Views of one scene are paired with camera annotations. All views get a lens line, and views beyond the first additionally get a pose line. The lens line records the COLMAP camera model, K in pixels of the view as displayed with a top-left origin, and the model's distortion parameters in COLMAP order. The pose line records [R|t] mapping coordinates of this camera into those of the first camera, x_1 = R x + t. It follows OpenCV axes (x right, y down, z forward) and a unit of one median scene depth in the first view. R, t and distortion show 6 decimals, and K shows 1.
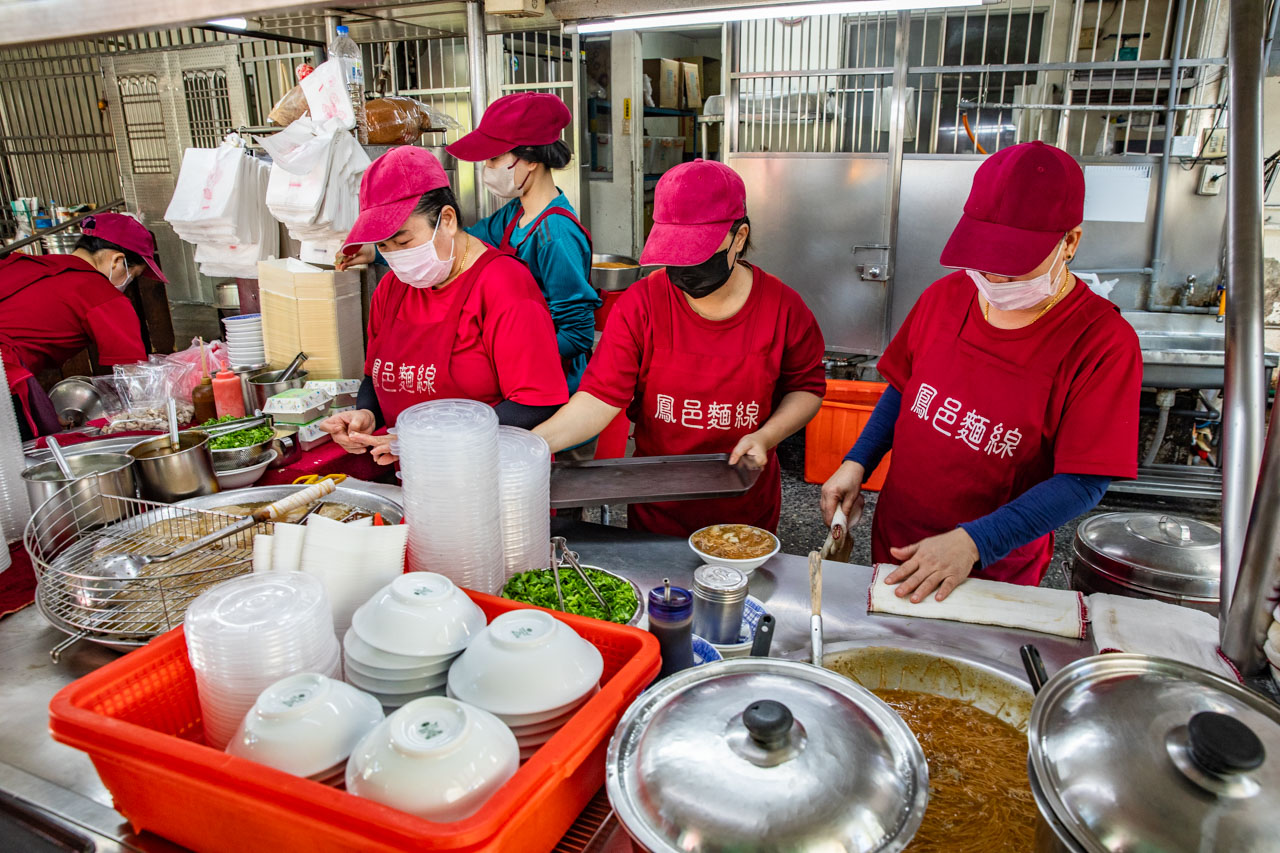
lens RADIAL K [[904.7, 0, 639.9], [0, 904.7, 423.5], [0, 0, 1]] dist [-0.012521, 0.000199]
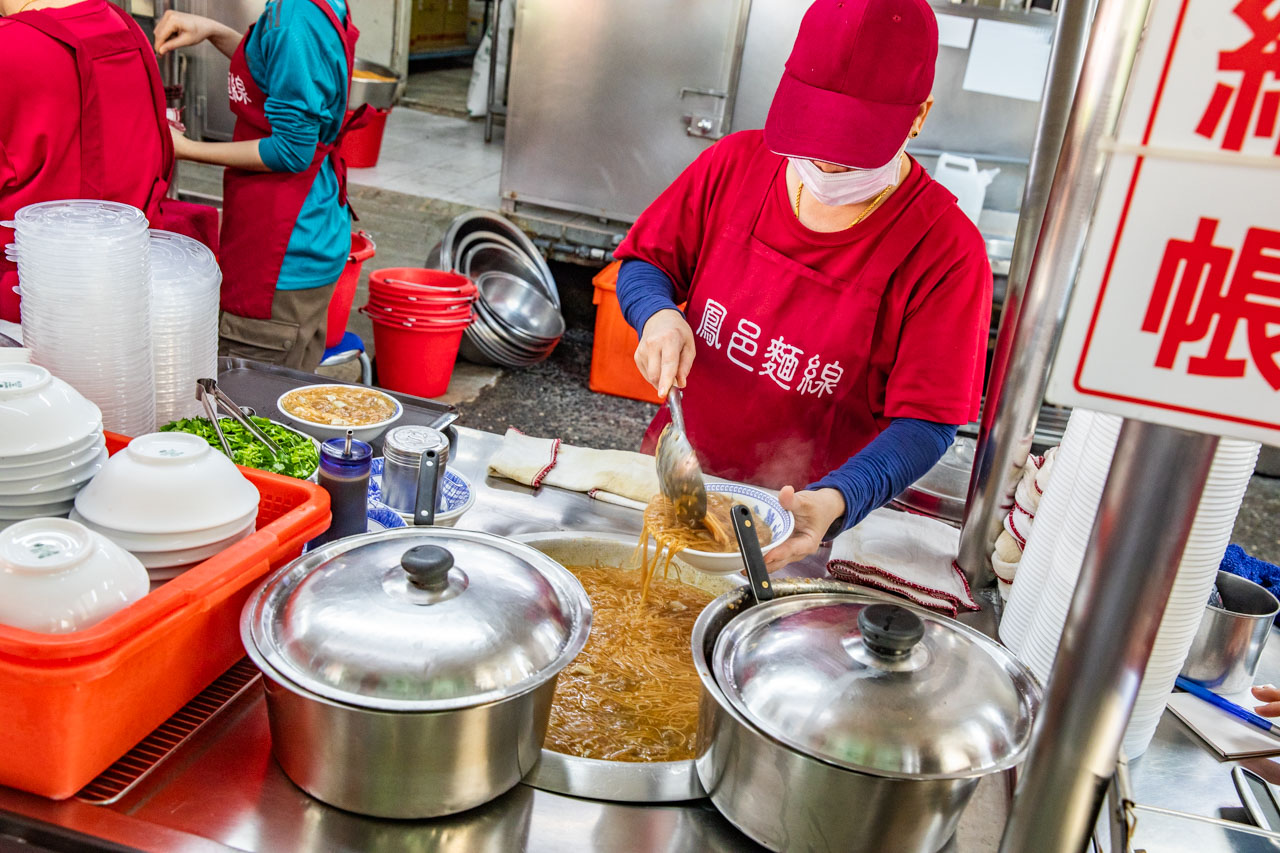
lens RADIAL K [[1238.8, 0, 634.4], [0, 1238.8, 433.5], [0, 0, 1]] dist [0.046985, 0.000000]
pose [[0.978195, 0.069394, 0.195755, 0.056094], [-0.086871, 0.992827, 0.082145, 0.042560], [-0.188650, -0.097359, 0.977206, -0.192805]]
